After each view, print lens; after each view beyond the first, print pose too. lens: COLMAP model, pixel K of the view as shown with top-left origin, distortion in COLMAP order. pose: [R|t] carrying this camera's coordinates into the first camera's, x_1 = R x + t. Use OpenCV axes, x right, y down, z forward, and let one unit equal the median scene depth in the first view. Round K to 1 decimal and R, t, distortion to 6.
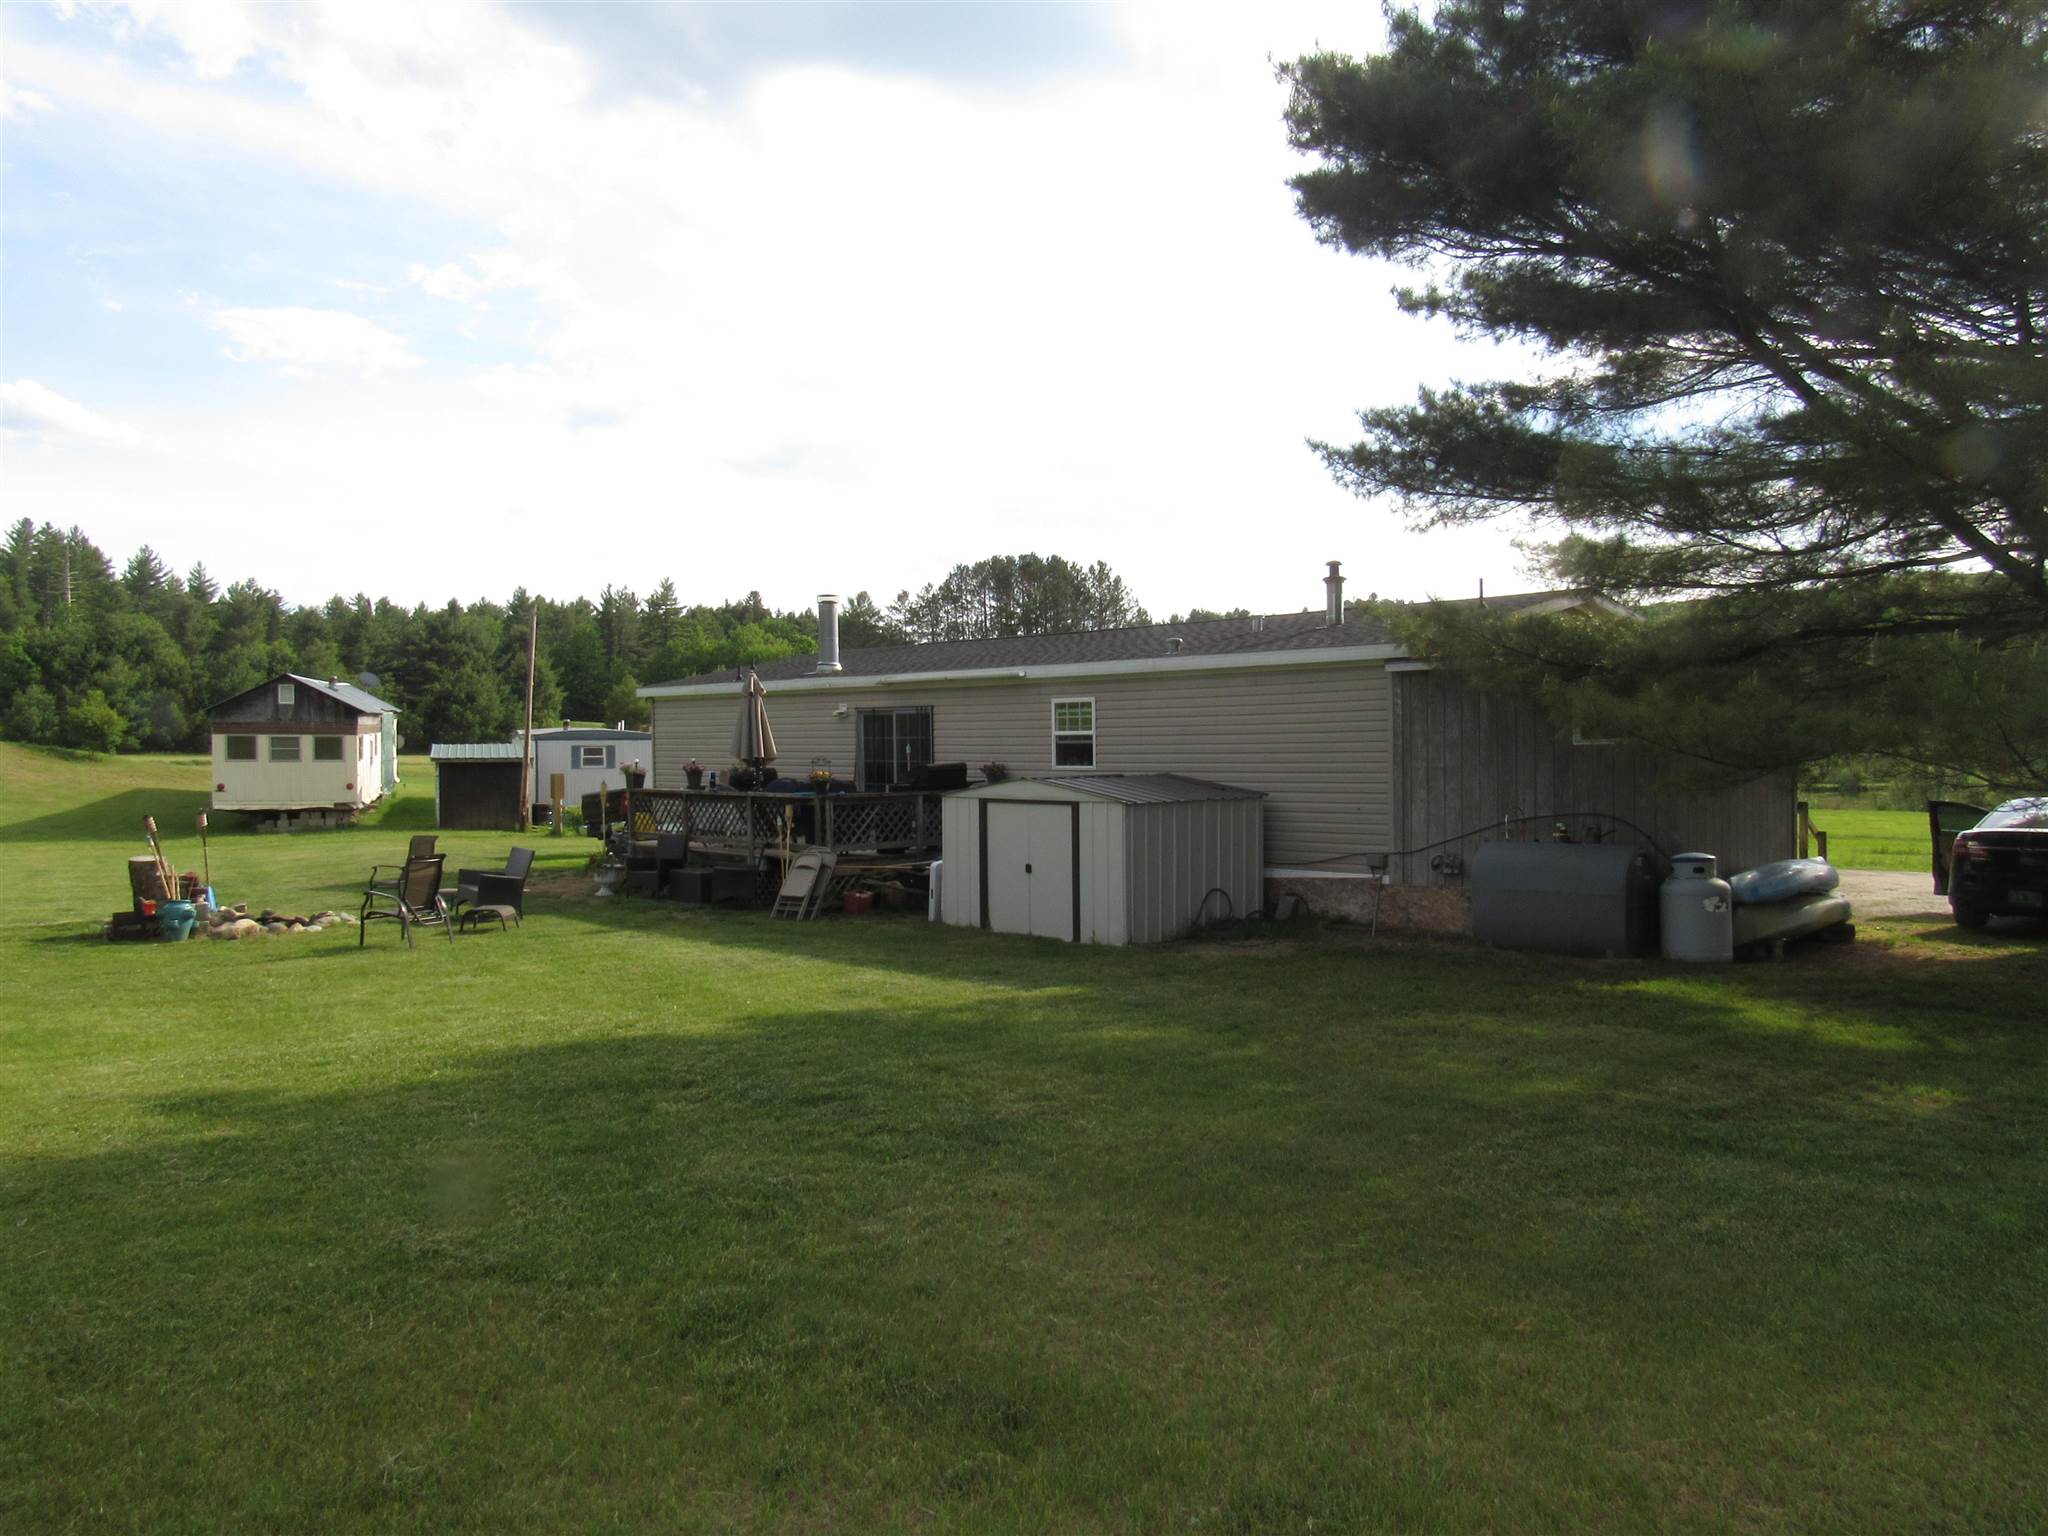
lens RADIAL K [[1466.5, 0, 1020.4], [0, 1466.5, 765.3], [0, 0, 1]] dist [-0.011399, -0.001945]
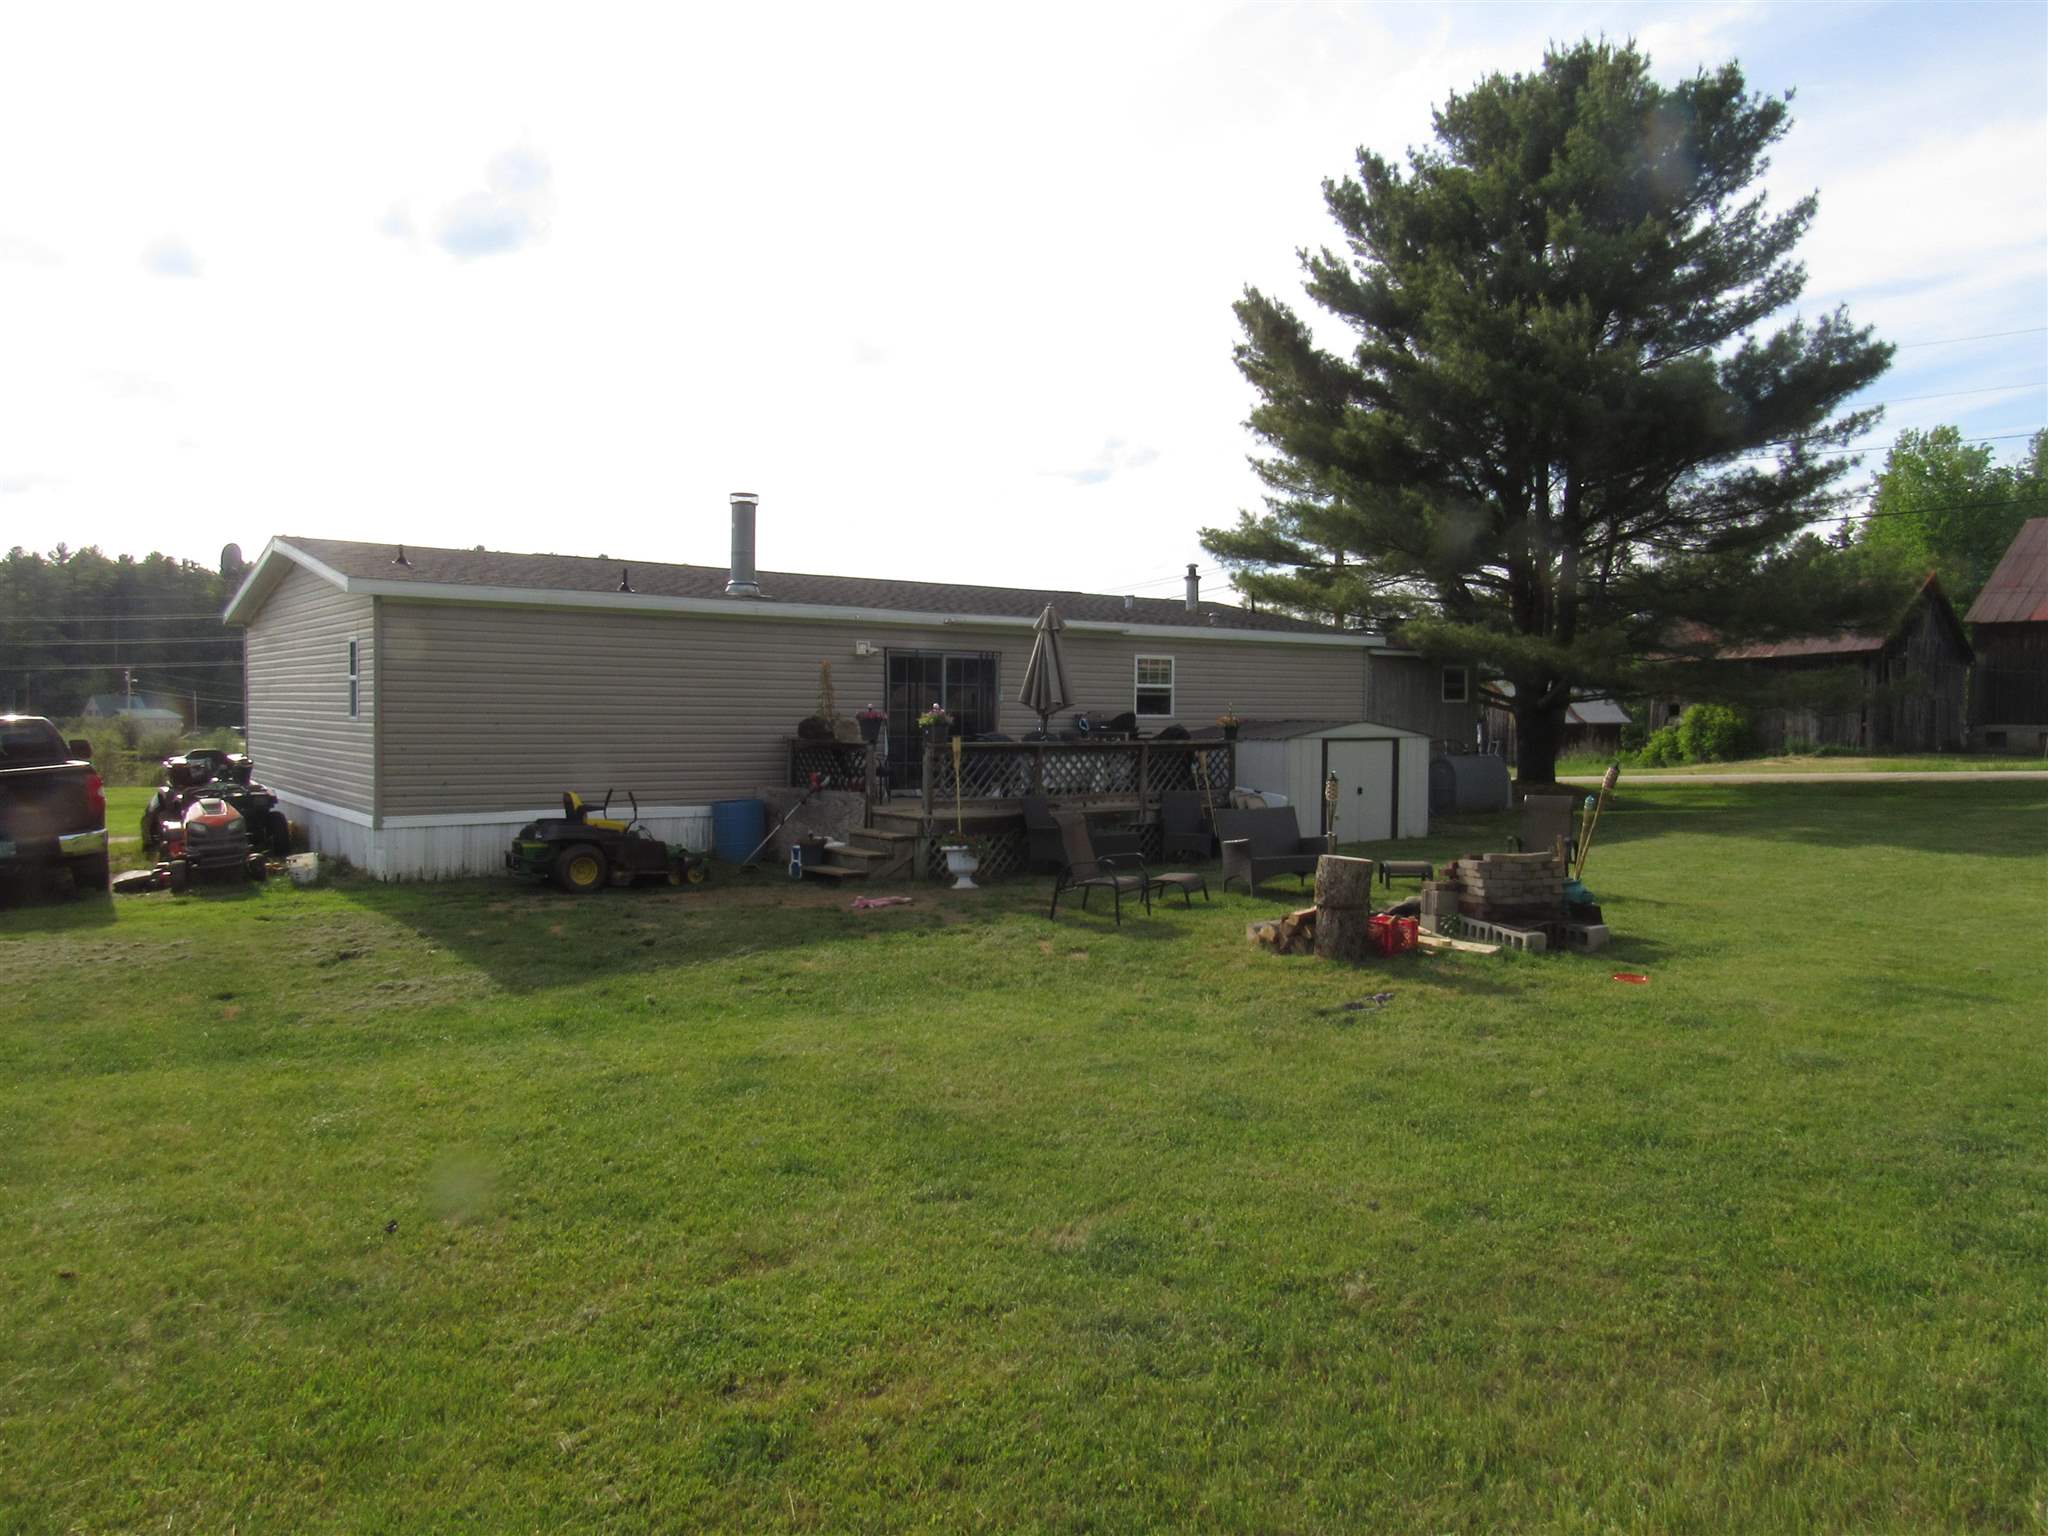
lens RADIAL K [[1466.5, 0, 1020.2], [0, 1466.5, 764.4], [0, 0, 1]] dist [-0.011399, -0.001945]
pose [[0.122478, -0.027160, 0.992100, -1.133731], [0.008777, 0.999616, 0.026282, 0.008567], [-0.992432, 0.005489, 0.122670, 0.971031]]
